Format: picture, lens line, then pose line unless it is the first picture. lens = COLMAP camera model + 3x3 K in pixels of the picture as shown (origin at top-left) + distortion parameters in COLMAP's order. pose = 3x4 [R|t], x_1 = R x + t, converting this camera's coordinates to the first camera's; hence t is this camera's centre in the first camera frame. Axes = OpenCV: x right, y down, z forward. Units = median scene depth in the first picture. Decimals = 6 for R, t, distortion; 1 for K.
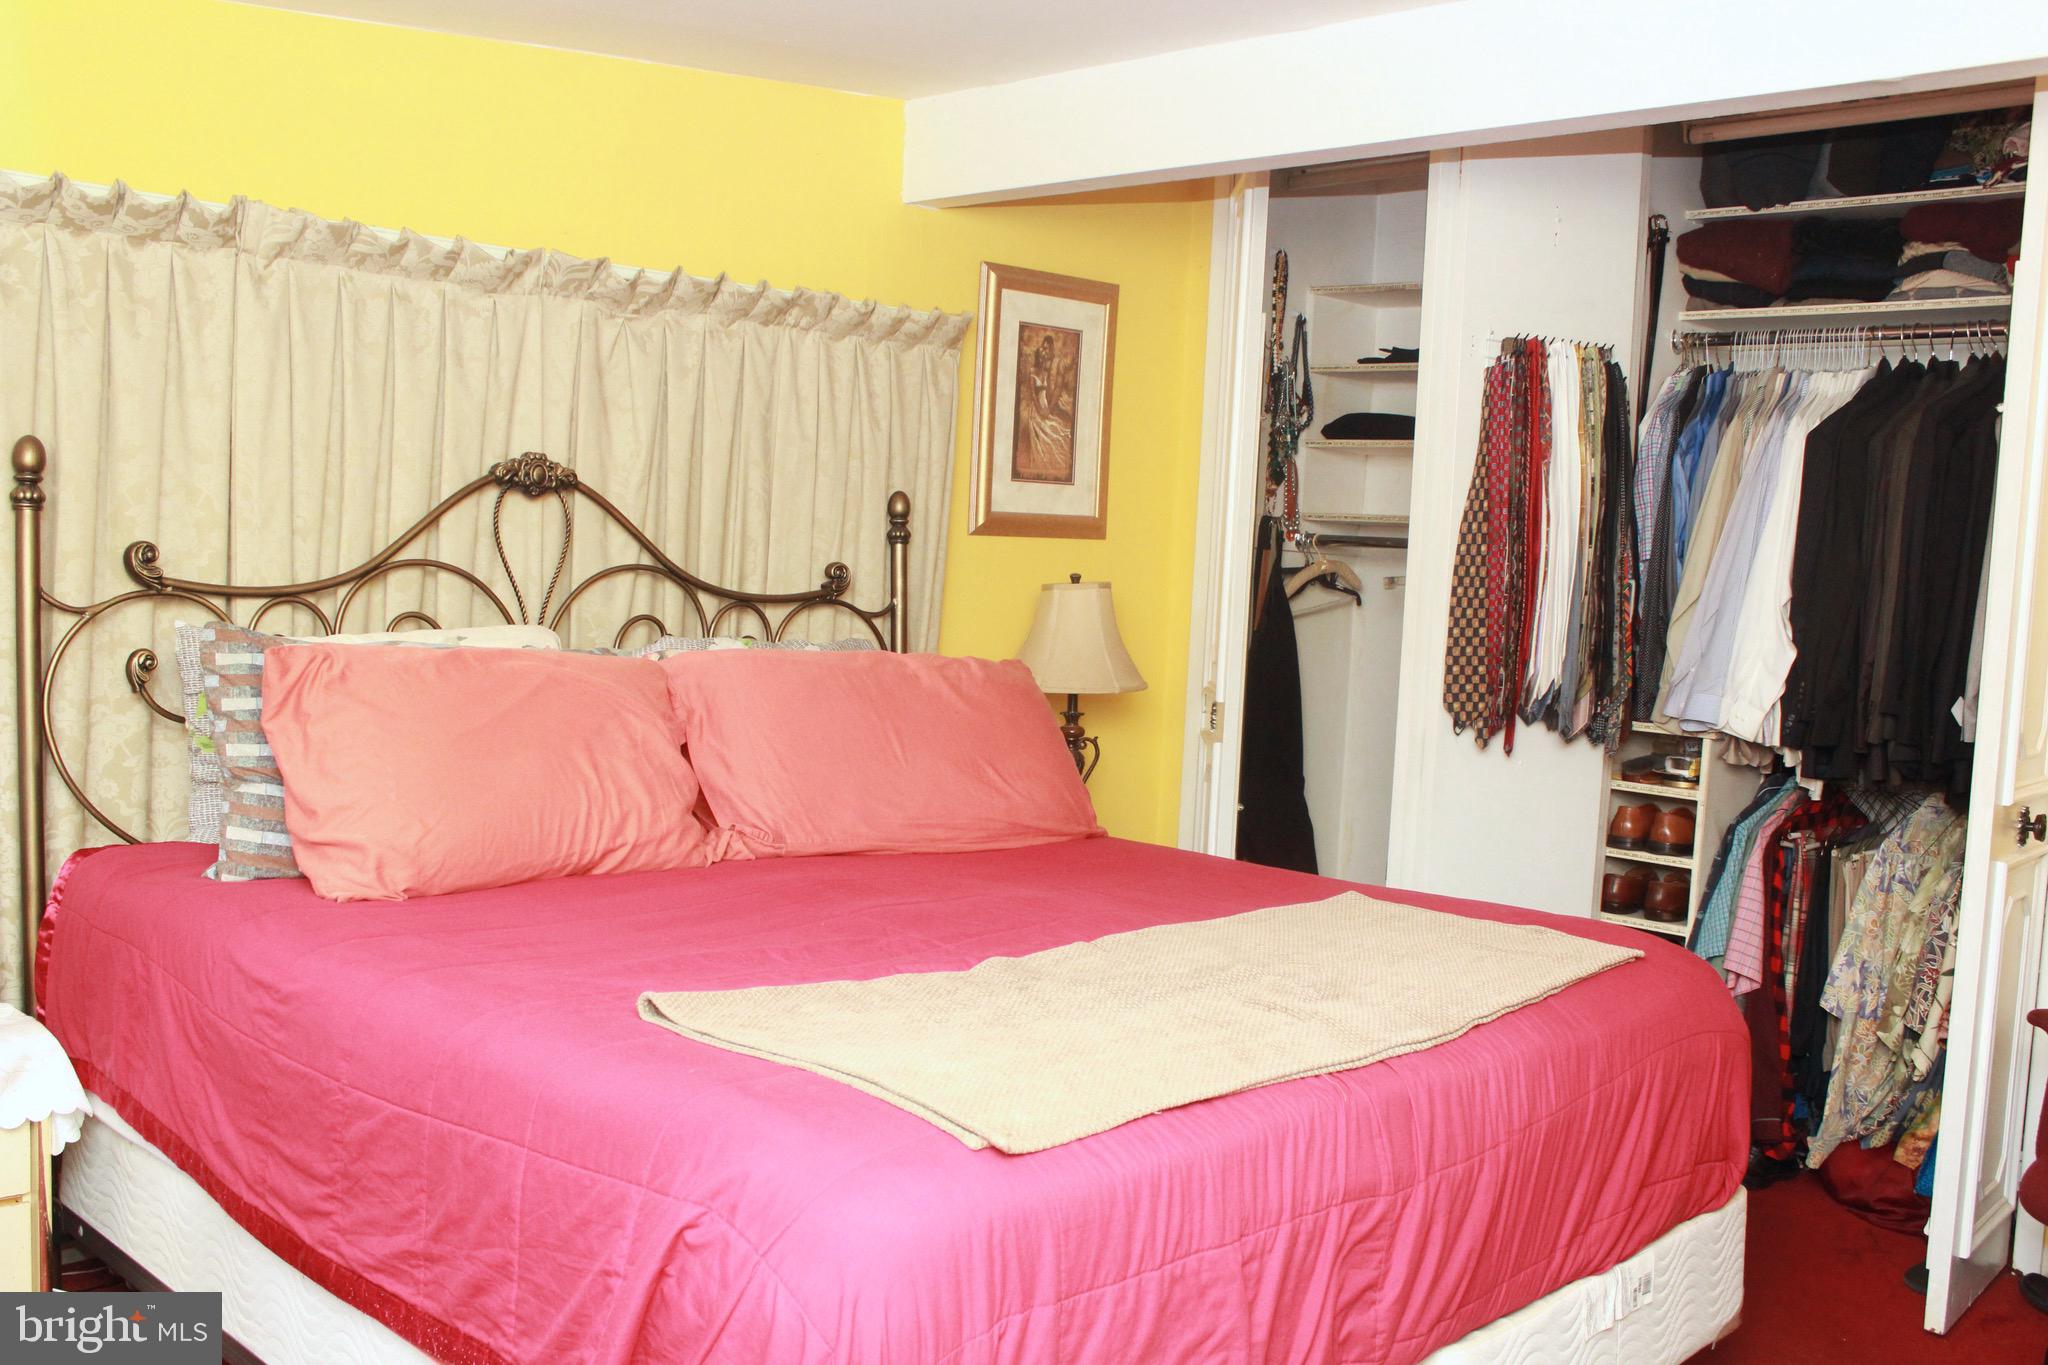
lens RADIAL K [[1977.0, 0, 1024.0], [0, 1977.0, 682.5], [0, 0, 1]] dist [-0.166166, 0.200059]
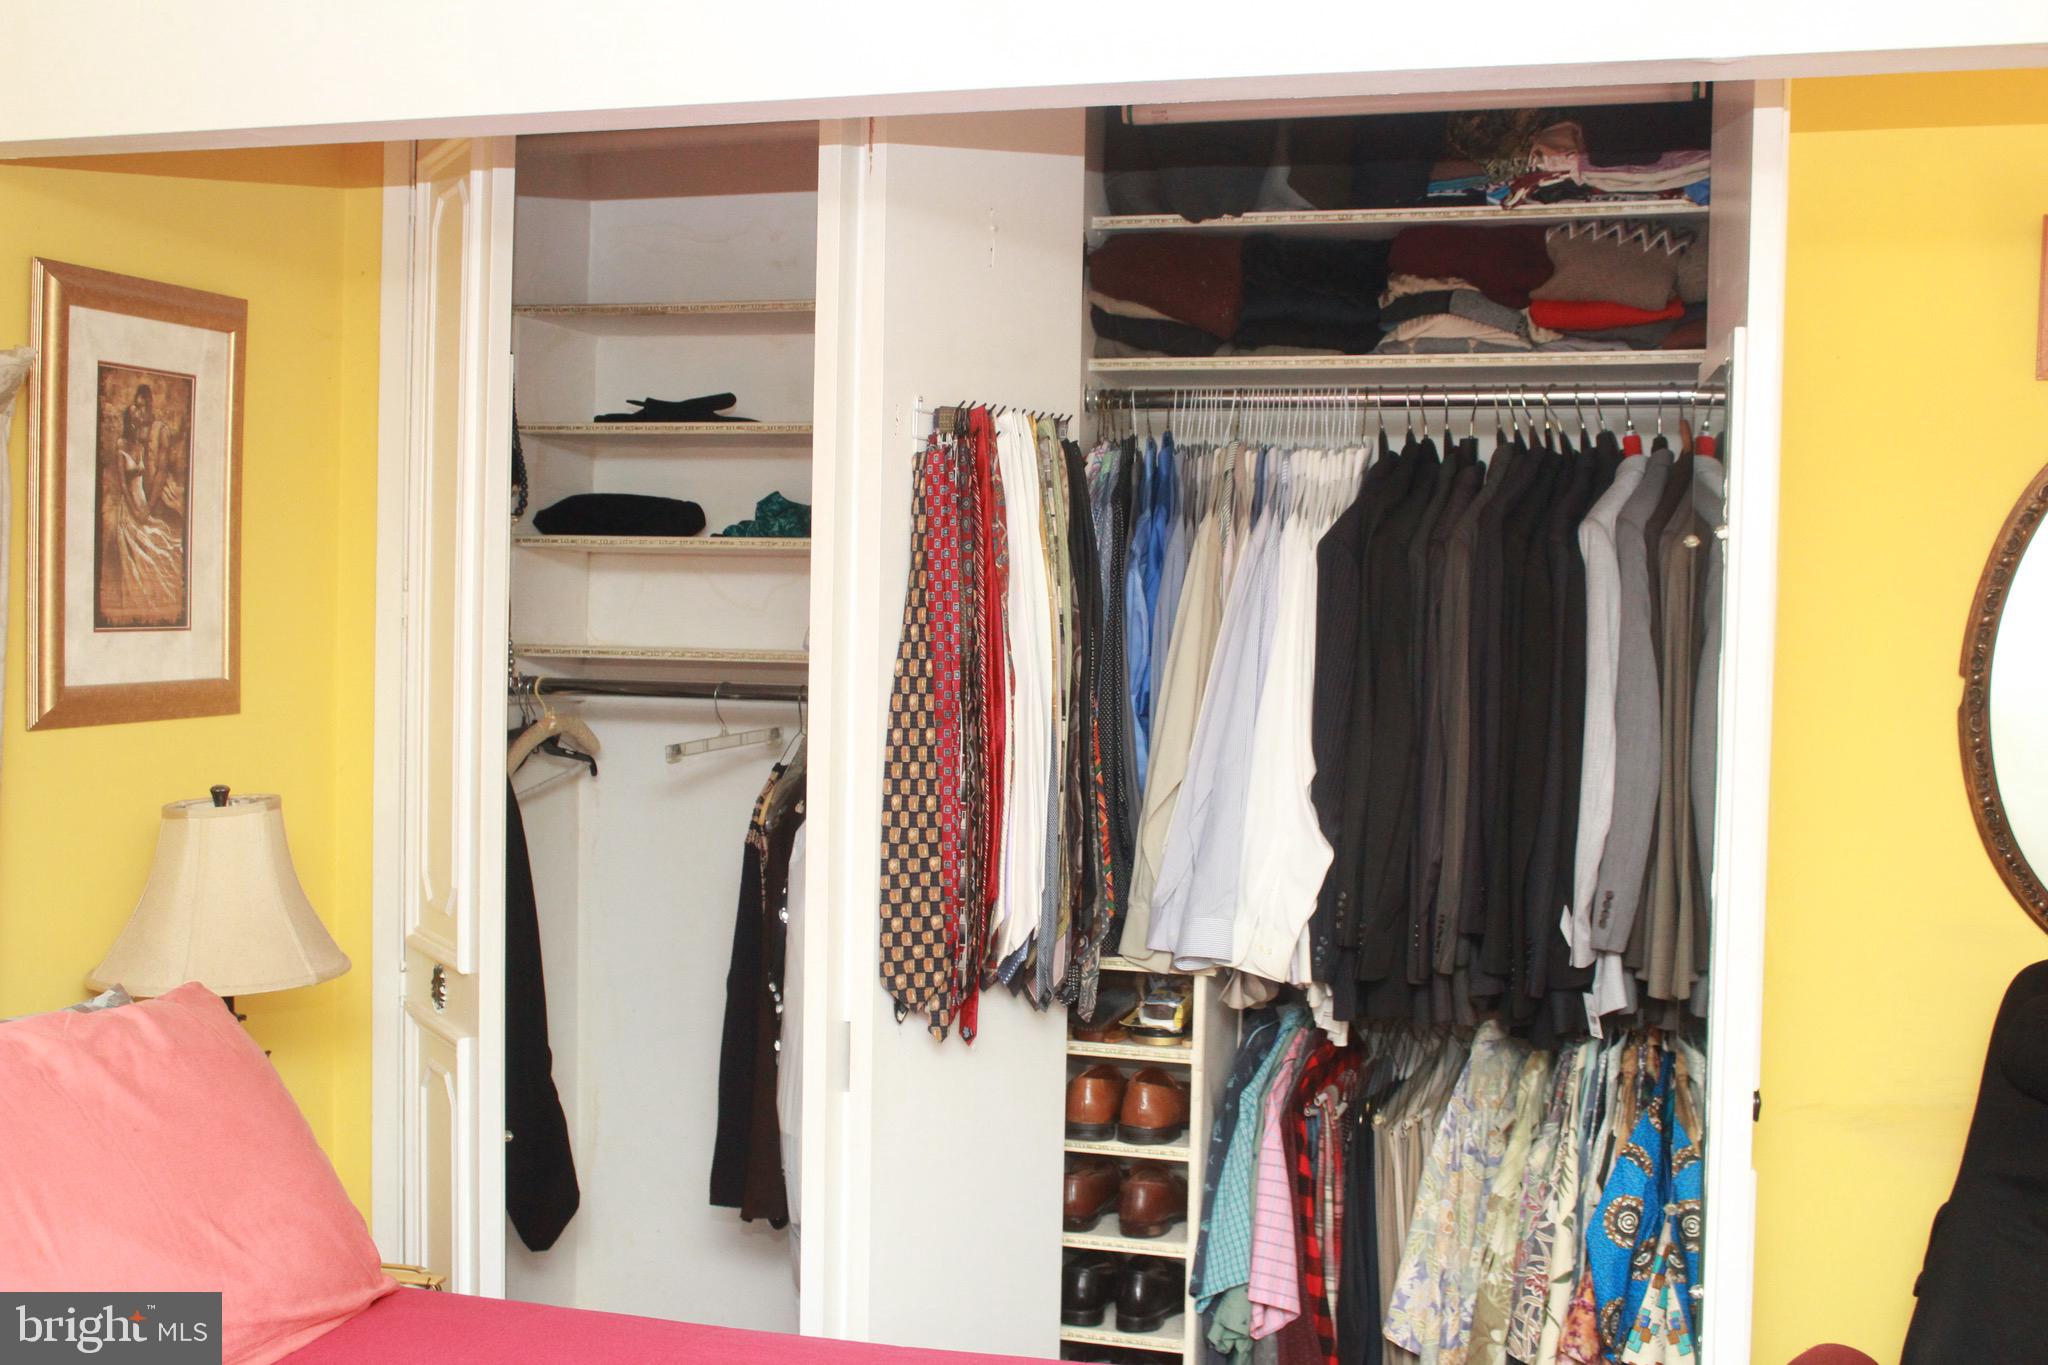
lens RADIAL K [[2257.7, 0, 1024.0], [0, 2257.7, 682.5], [0, 0, 1]] dist [-0.103148, 0.029158]
pose [[0.876196, -0.044278, 0.479917, -0.091036], [0.052432, 0.998618, -0.003593, -0.078113], [-0.479094, 0.028311, 0.877307, 0.318064]]
